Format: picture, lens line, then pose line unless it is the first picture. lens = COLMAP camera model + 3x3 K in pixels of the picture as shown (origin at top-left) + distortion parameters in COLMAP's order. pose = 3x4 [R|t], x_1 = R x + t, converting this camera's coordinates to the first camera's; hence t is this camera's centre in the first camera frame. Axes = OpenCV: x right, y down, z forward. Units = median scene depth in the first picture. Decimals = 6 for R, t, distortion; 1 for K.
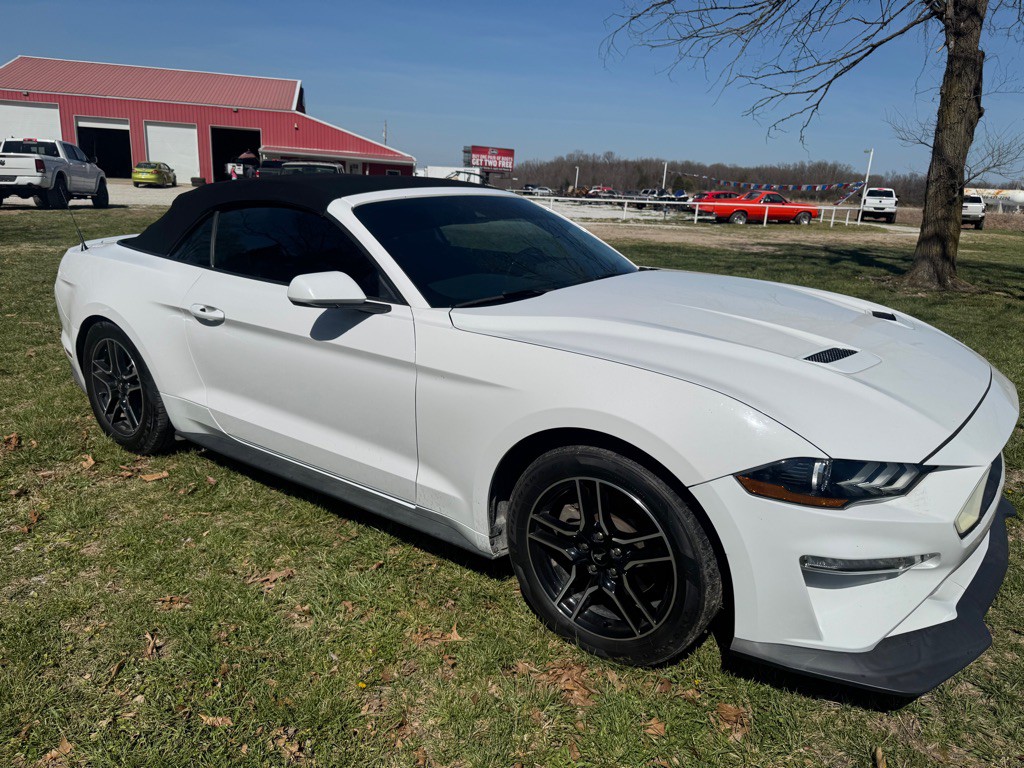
lens RADIAL K [[725.7, 0, 511.8], [0, 725.7, 377.9], [0, 0, 1]] dist [0.034529, -0.041883]
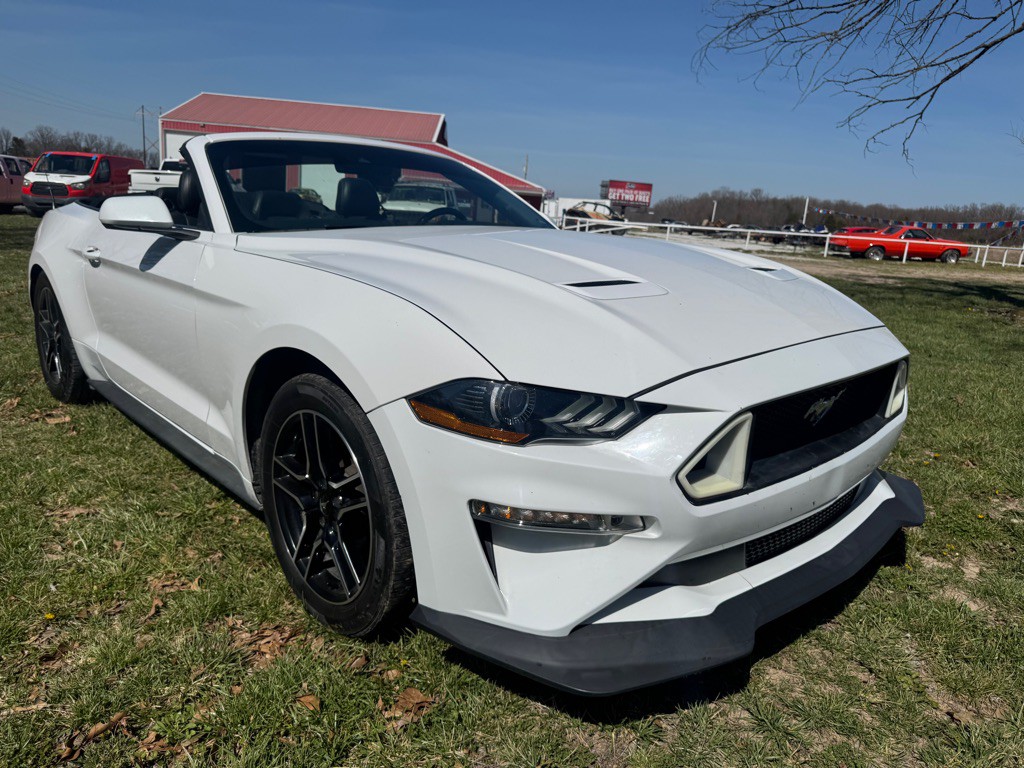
lens RADIAL K [[725.7, 0, 516.4], [0, 725.7, 376.9], [0, 0, 1]] dist [0.034529, -0.041883]
pose [[0.982586, 0.061022, -0.175502, 0.362547], [-0.069339, 0.996723, -0.041646, 0.085967], [0.172385, 0.053090, 0.983598, 0.136277]]
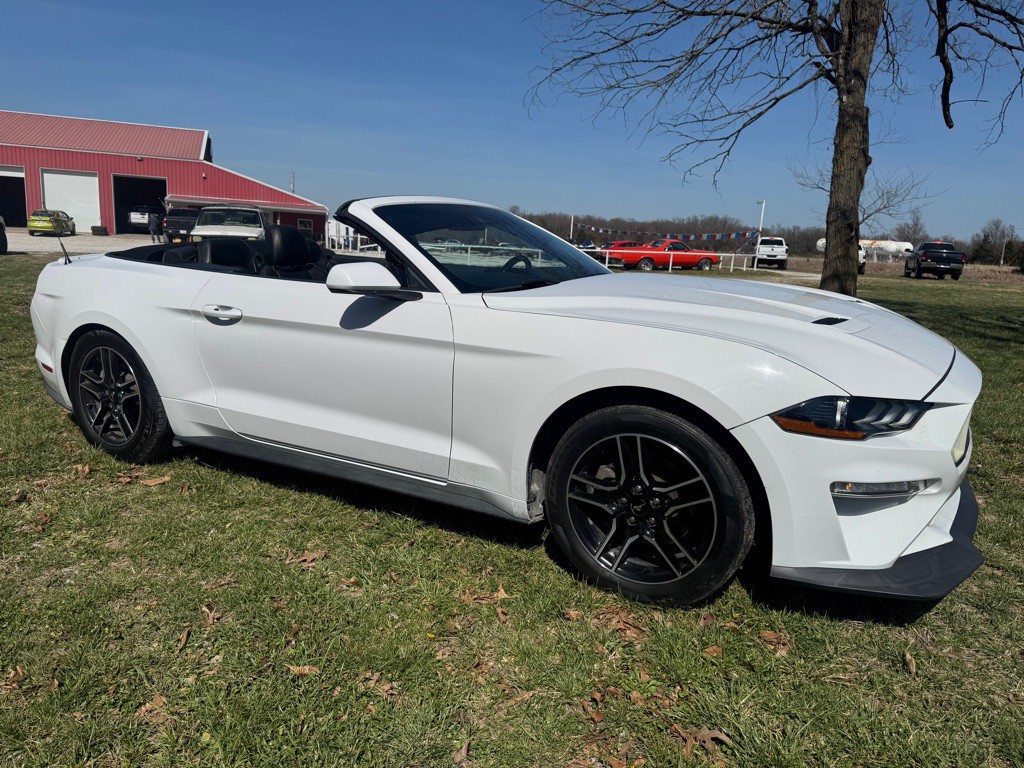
lens RADIAL K [[725.7, 0, 504.8], [0, 725.7, 376.1], [0, 0, 1]] dist [0.034529, -0.041883]
pose [[0.993368, -0.021617, 0.112932, -0.149039], [0.029547, 0.997177, -0.069025, 0.087952], [-0.111121, 0.071904, 0.991202, -0.056266]]
